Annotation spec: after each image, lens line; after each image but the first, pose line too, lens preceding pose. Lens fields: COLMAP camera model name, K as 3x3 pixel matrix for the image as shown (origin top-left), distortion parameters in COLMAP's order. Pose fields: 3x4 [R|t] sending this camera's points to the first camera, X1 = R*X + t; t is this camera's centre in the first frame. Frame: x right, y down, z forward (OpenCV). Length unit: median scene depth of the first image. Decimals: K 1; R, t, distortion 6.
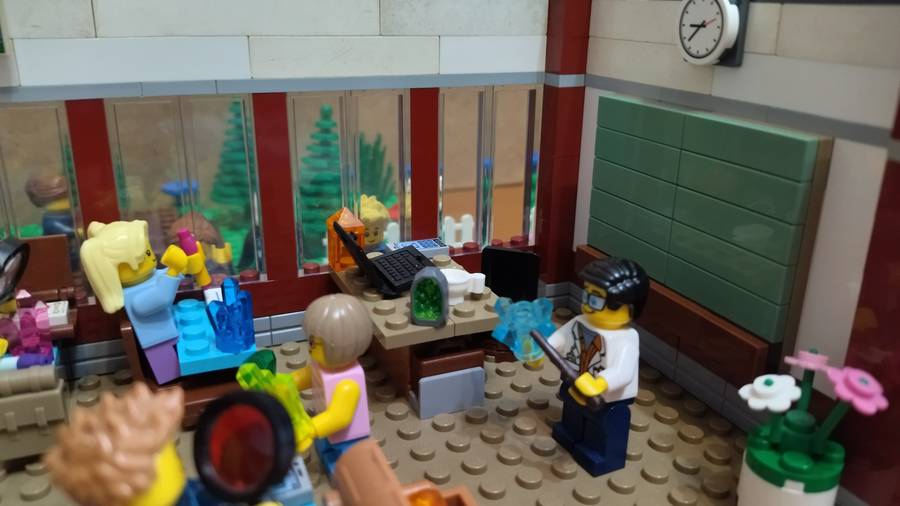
lens RADIAL K [[700.2, 0, 450.0], [0, 700.2, 253.0], [0, 0, 1]] dist [0.057555, -0.164442]
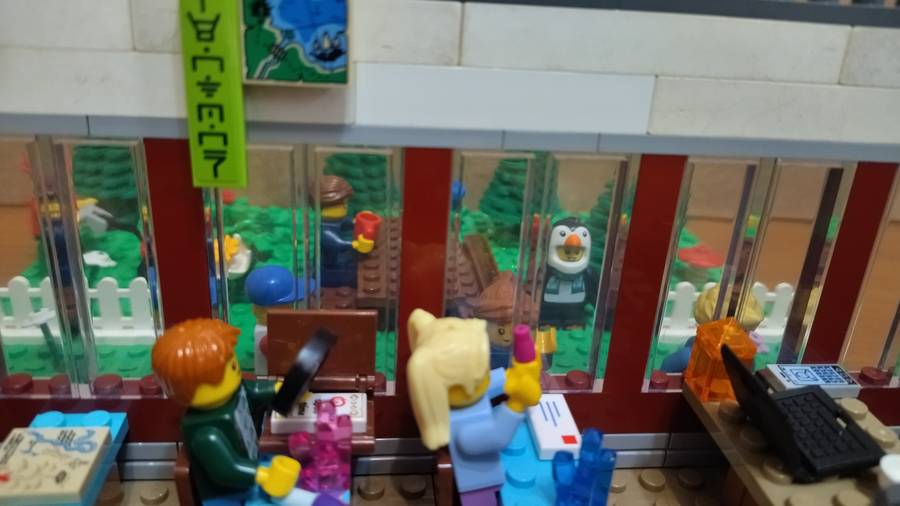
lens RADIAL K [[700.2, 0, 450.0], [0, 700.2, 253.0], [0, 0, 1]] dist [0.057555, -0.164442]
pose [[0.954248, 0.158695, -0.253429, -0.300135], [-0.143773, 0.986651, 0.076476, -0.171002], [0.262182, -0.036541, 0.964326, 0.291382]]
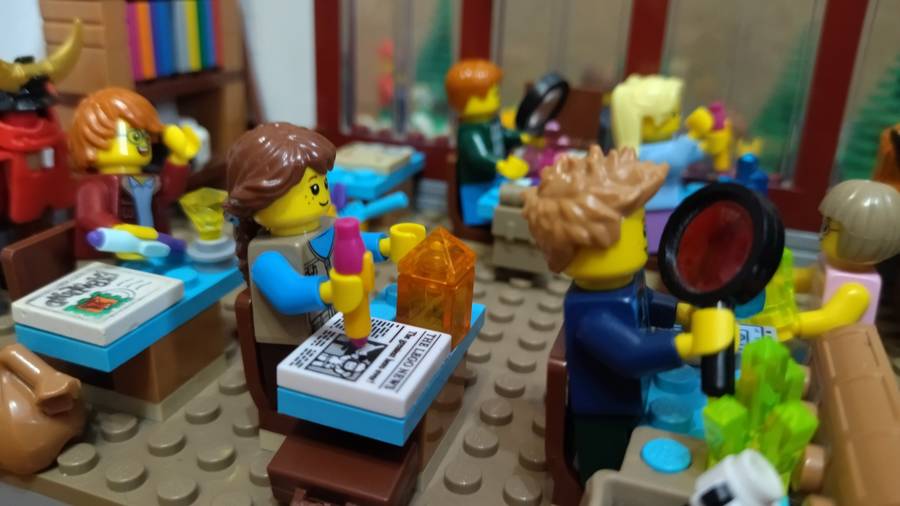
lens RADIAL K [[723.8, 0, 450.0], [0, 723.8, 253.0], [0, 0, 1]] dist [0.056001, -0.265478]
pose [[0.734453, 0.262980, -0.625636, 0.012948], [-0.254043, 0.961380, 0.105879, 0.155094], [0.629318, 0.081175, 0.772897, 0.062932]]
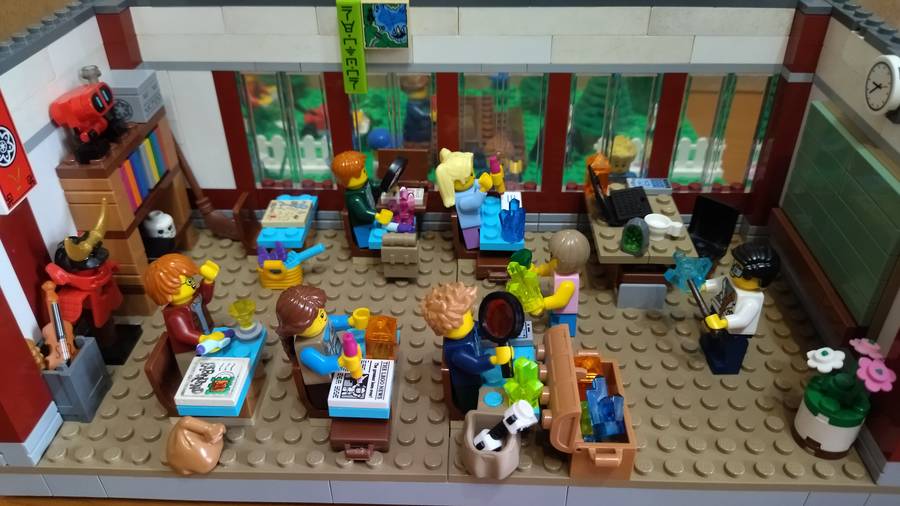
lens RADIAL K [[700.2, 0, 450.0], [0, 700.2, 253.0], [0, 0, 1]] dist [0.057555, -0.164442]
pose [[0.901213, 0.226565, -0.369436, 0.180473], [-0.121817, 0.950525, 0.285767, -0.291382], [0.415903, -0.212533, 0.884225, -0.528723]]
